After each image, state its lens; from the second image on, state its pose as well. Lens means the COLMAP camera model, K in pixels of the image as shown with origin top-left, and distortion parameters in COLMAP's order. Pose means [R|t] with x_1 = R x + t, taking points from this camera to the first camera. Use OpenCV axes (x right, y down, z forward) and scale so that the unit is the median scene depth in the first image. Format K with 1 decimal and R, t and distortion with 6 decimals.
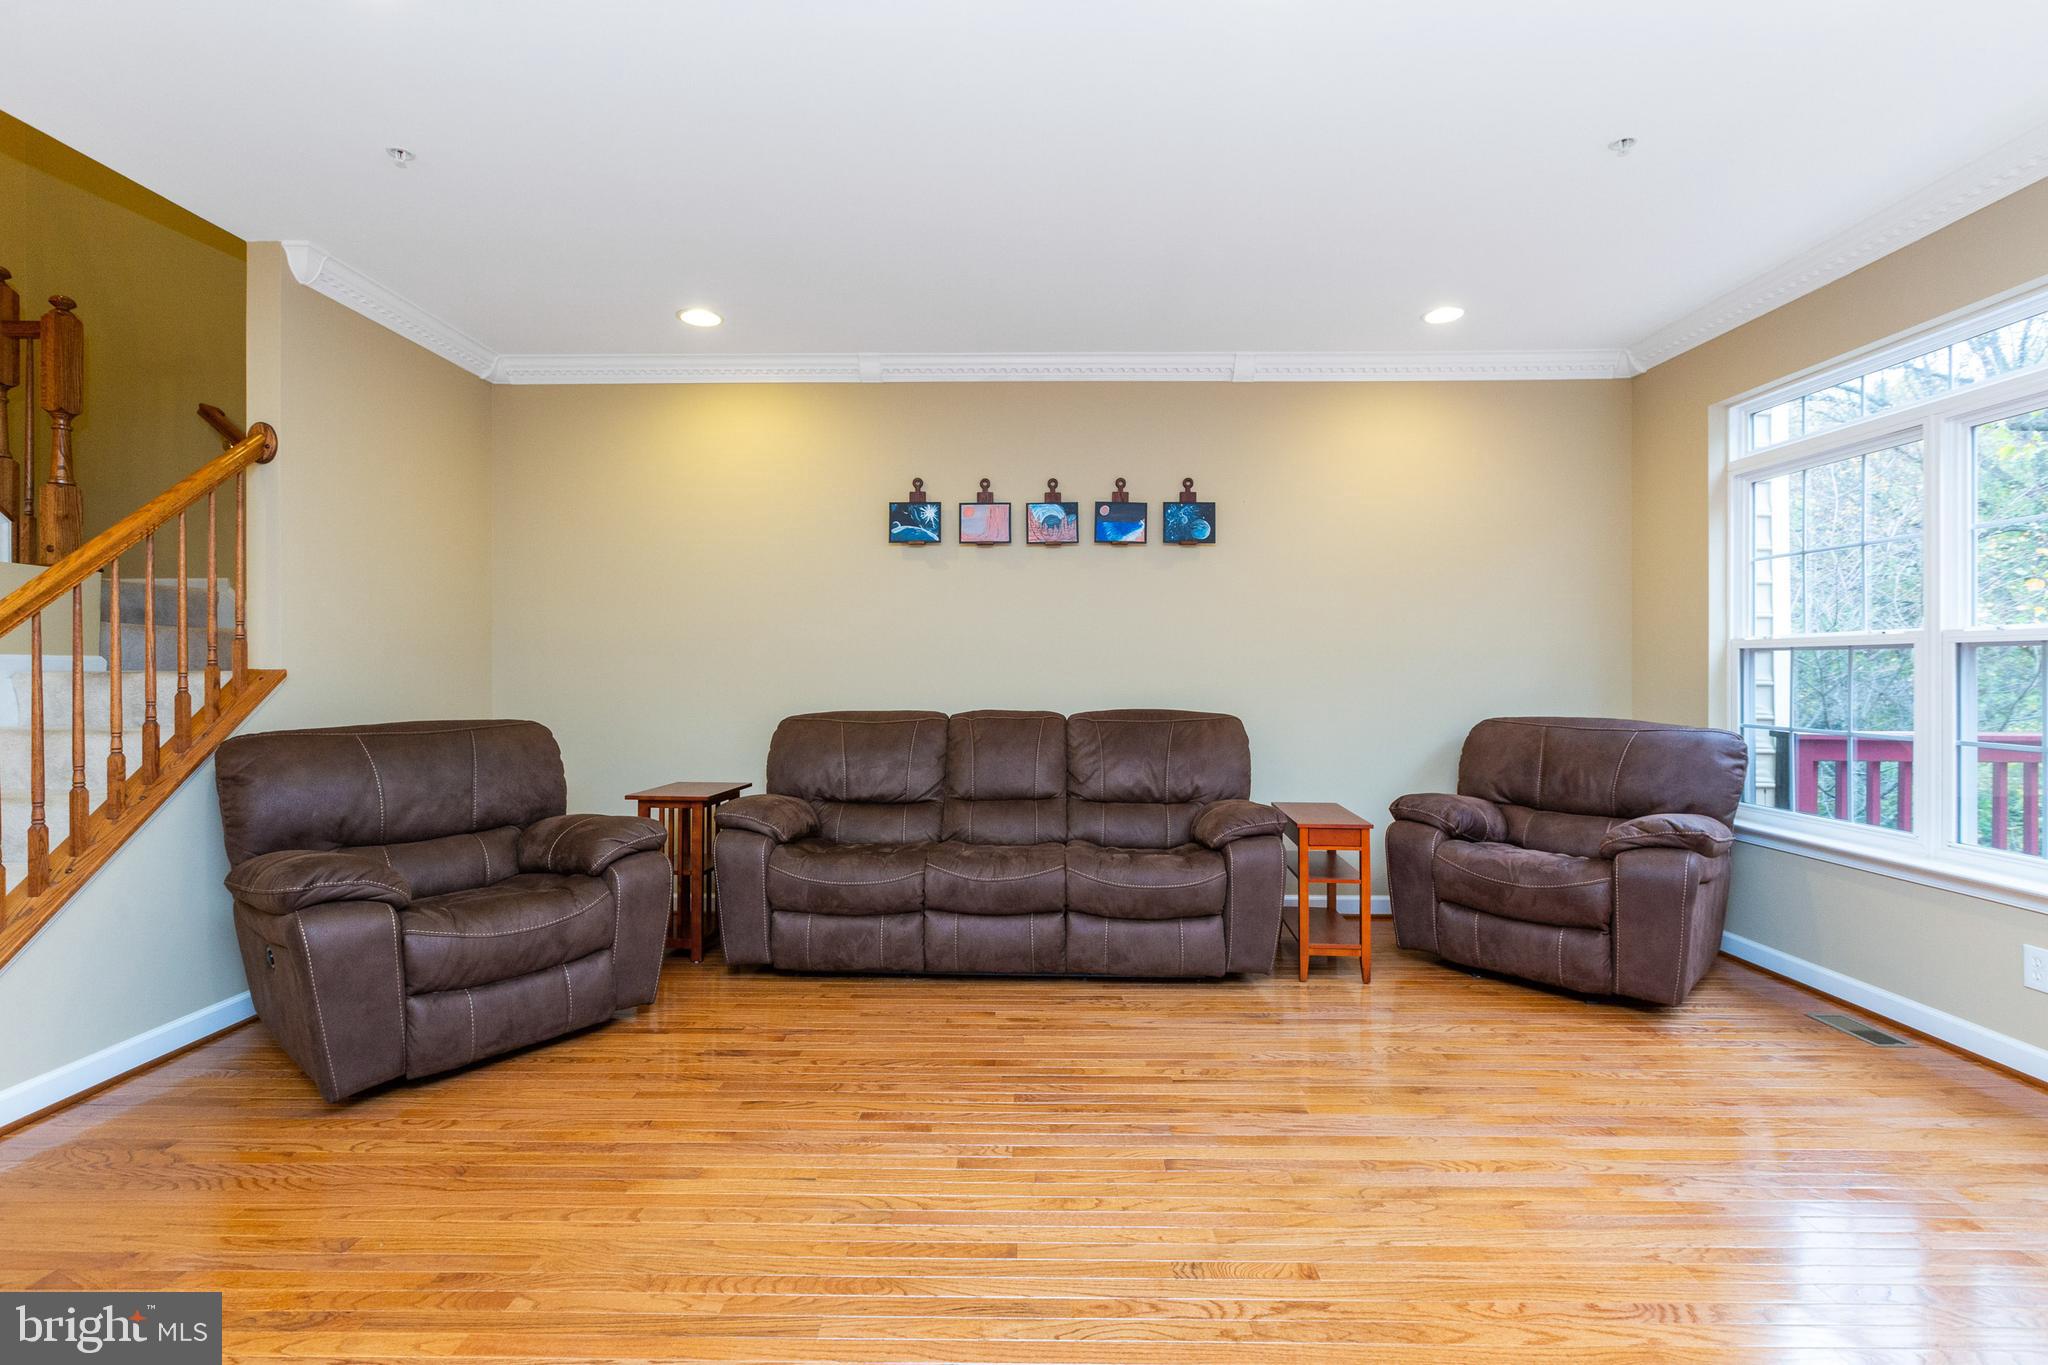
lens RADIAL K [[917.9, 0, 1032.0], [0, 917.9, 663.4], [0, 0, 1]] dist [0.000028, 0.000049]
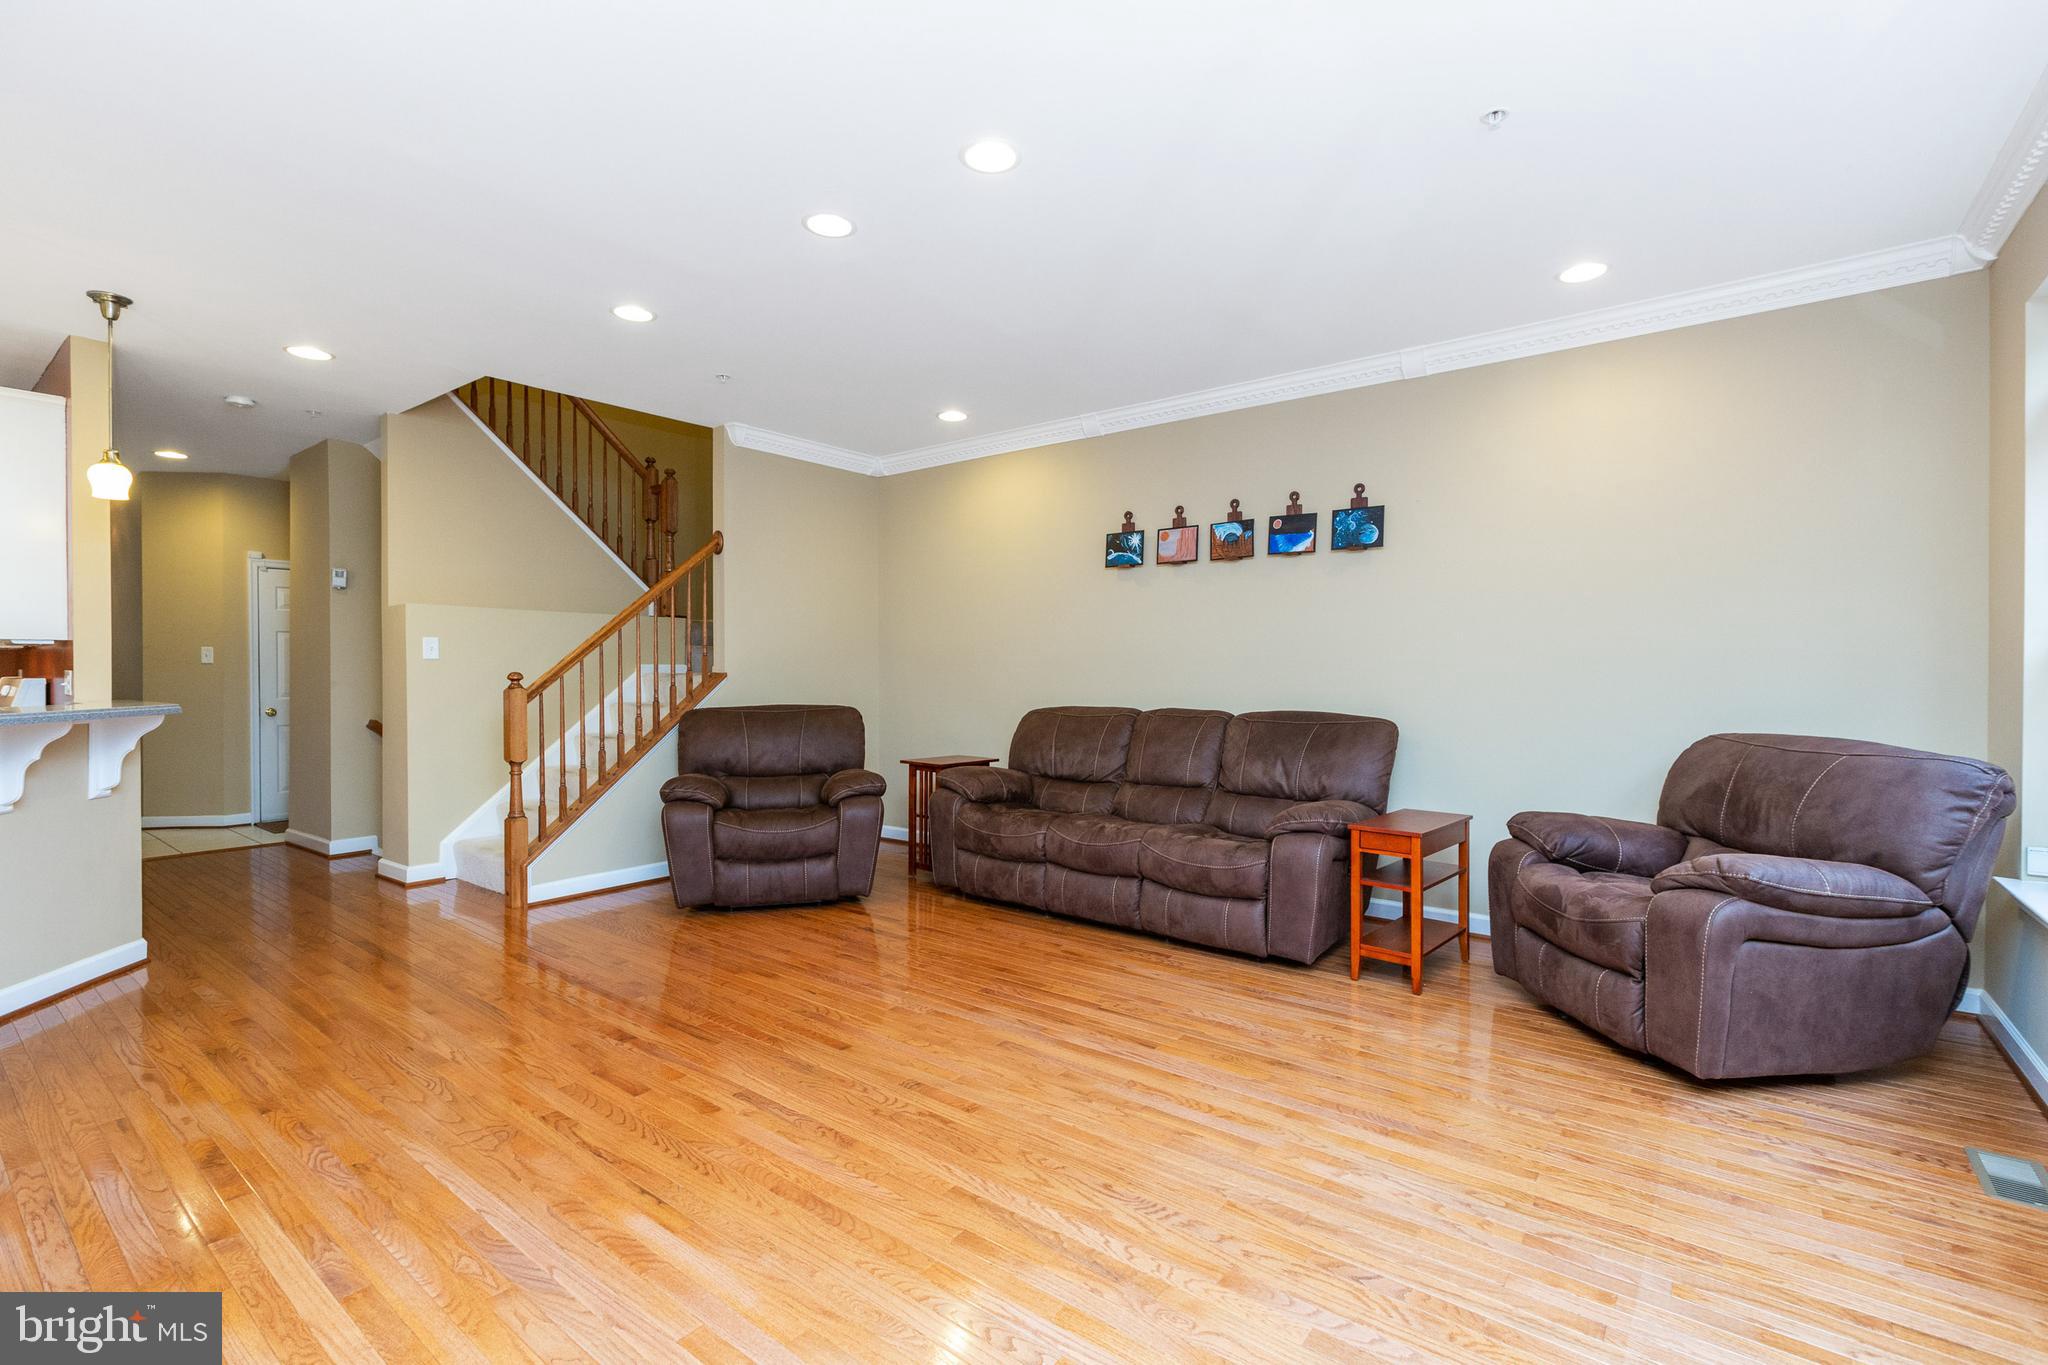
lens RADIAL K [[917.9, 0, 1032.0], [0, 917.9, 663.4], [0, 0, 1]] dist [0.000028, 0.000049]
pose [[0.799540, -0.003929, -0.600600, 0.613957], [0.004360, 0.999990, -0.000738, -0.006430], [0.600597, -0.002028, 0.799550, -0.030827]]
